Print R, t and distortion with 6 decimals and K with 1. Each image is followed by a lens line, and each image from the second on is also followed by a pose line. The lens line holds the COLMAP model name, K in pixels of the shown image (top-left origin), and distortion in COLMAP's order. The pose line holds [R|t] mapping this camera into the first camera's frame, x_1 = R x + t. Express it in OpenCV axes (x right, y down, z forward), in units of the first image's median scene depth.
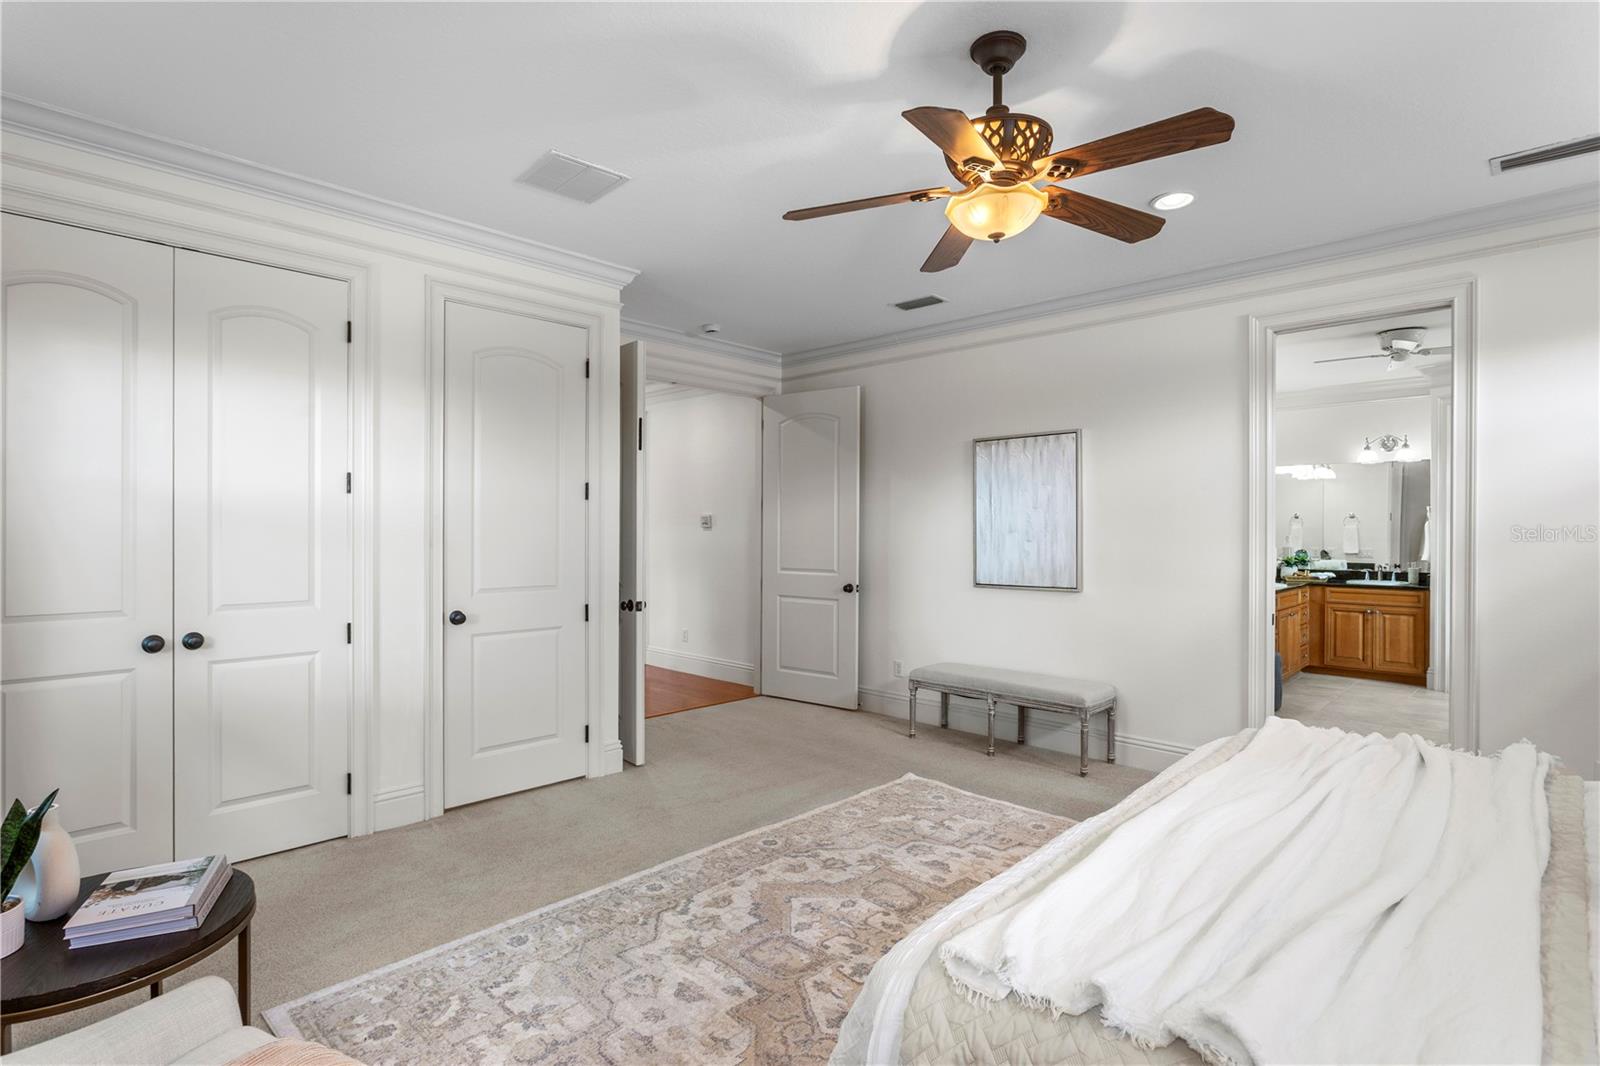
lens RADIAL K [[804.8, 0, 797.9], [0, 804.8, 537.7], [0, 0, 1]] dist [-0.005101, 0.000634]
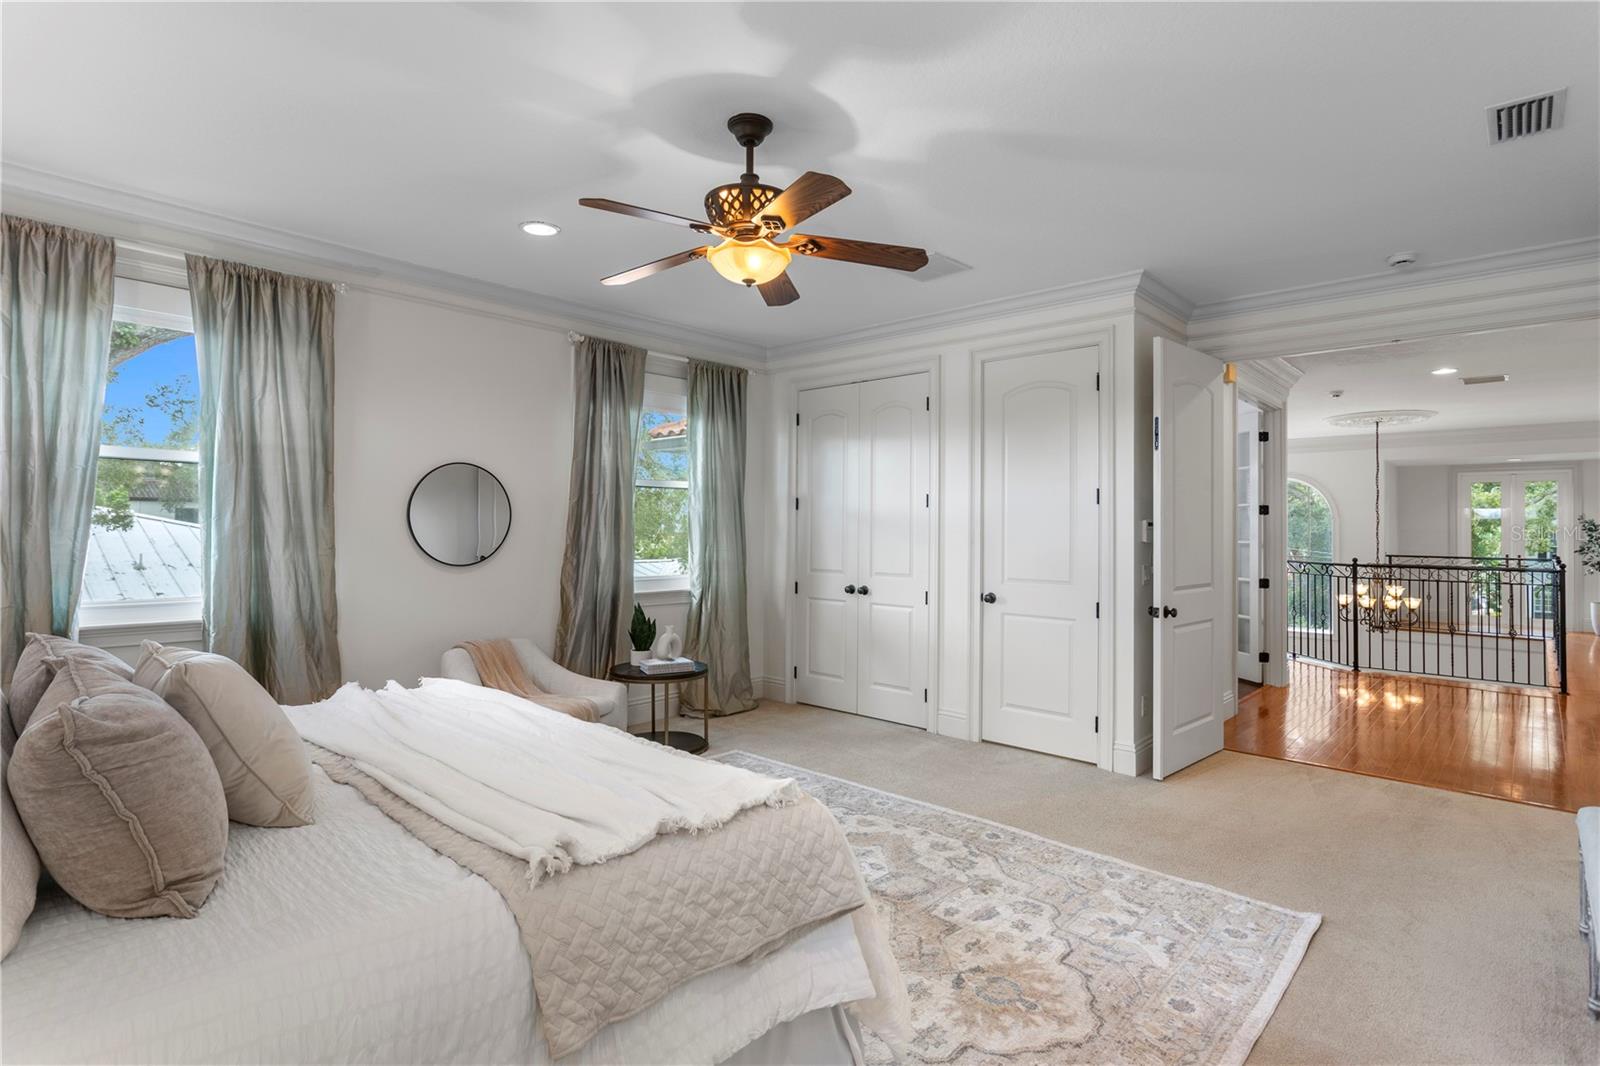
lens RADIAL K [[792.0, 0, 794.7], [0, 792.0, 523.1], [0, 0, 1]] dist [-0.007351, 0.000986]
pose [[0.011460, -0.011472, -0.999869, 0.996495], [-0.020014, 0.999731, -0.011700, -0.002276], [0.999734, 0.020145, 0.011227, 0.745934]]
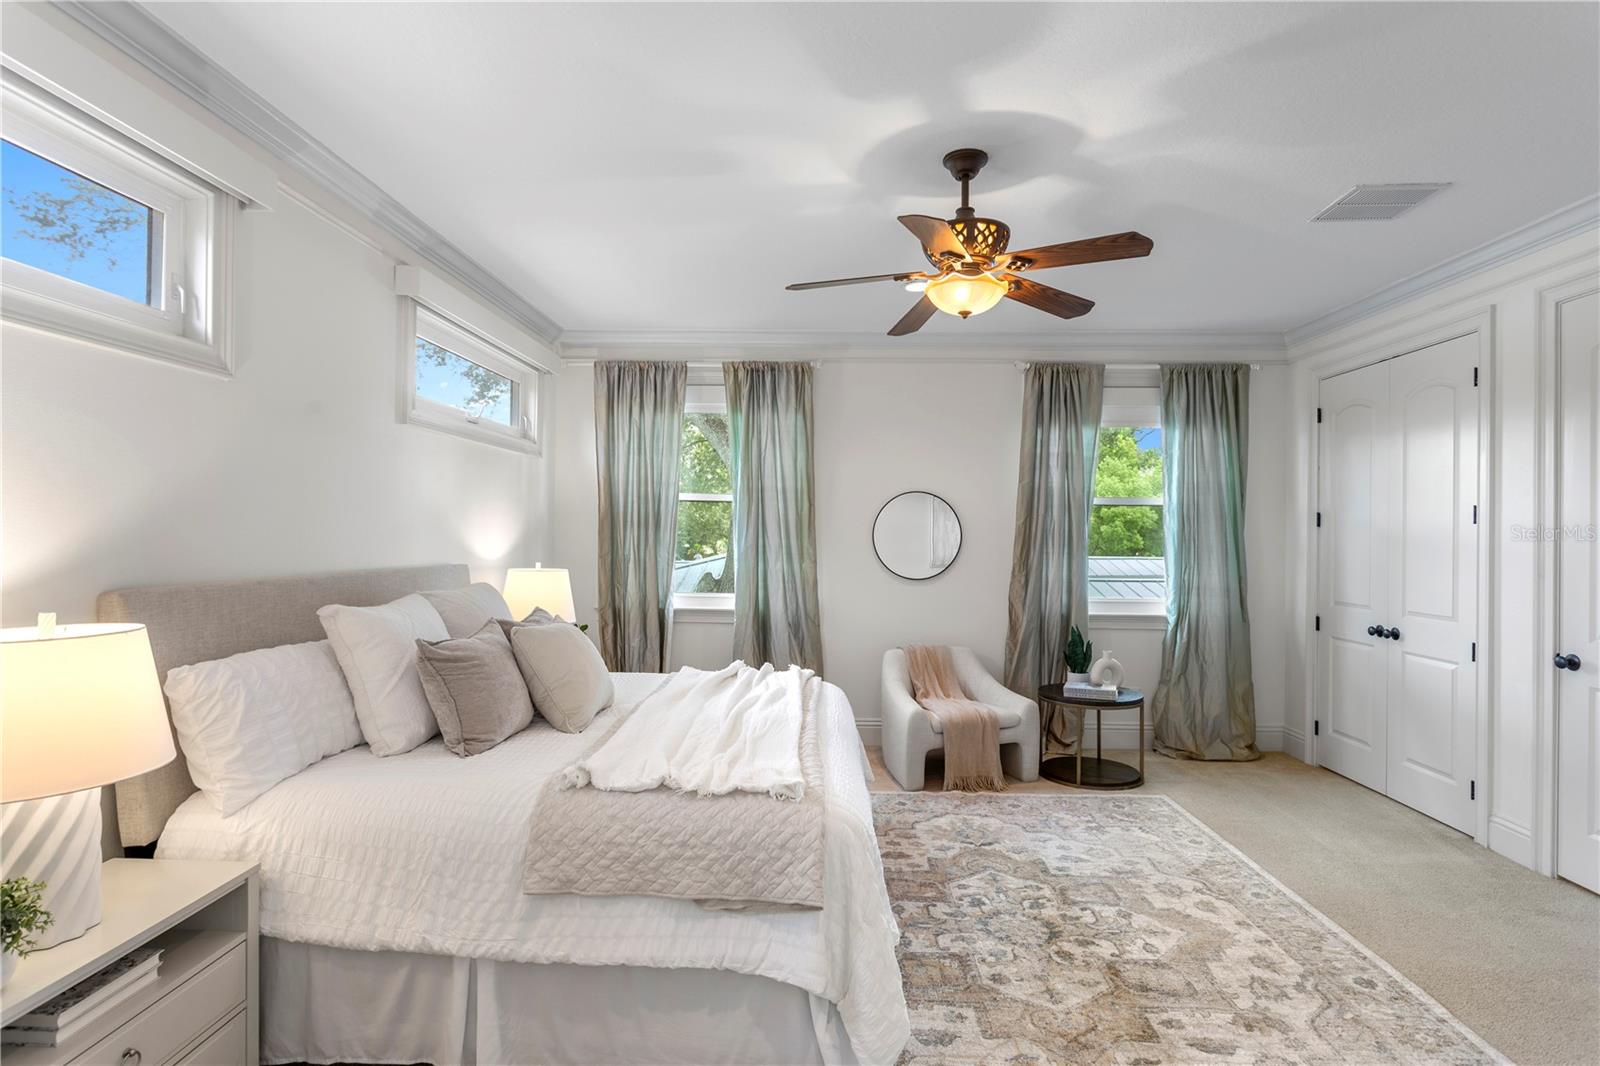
lens RADIAL K [[779.8, 0, 801.2], [0, 779.8, 539.2], [0, 0, 1]] dist [-0.003500, 0.001009]
pose [[-0.743950, -0.009024, -0.668174, 0.856068], [-0.022567, 0.999678, 0.011625, -0.027185], [0.667854, 0.023727, -0.743914, 1.205375]]
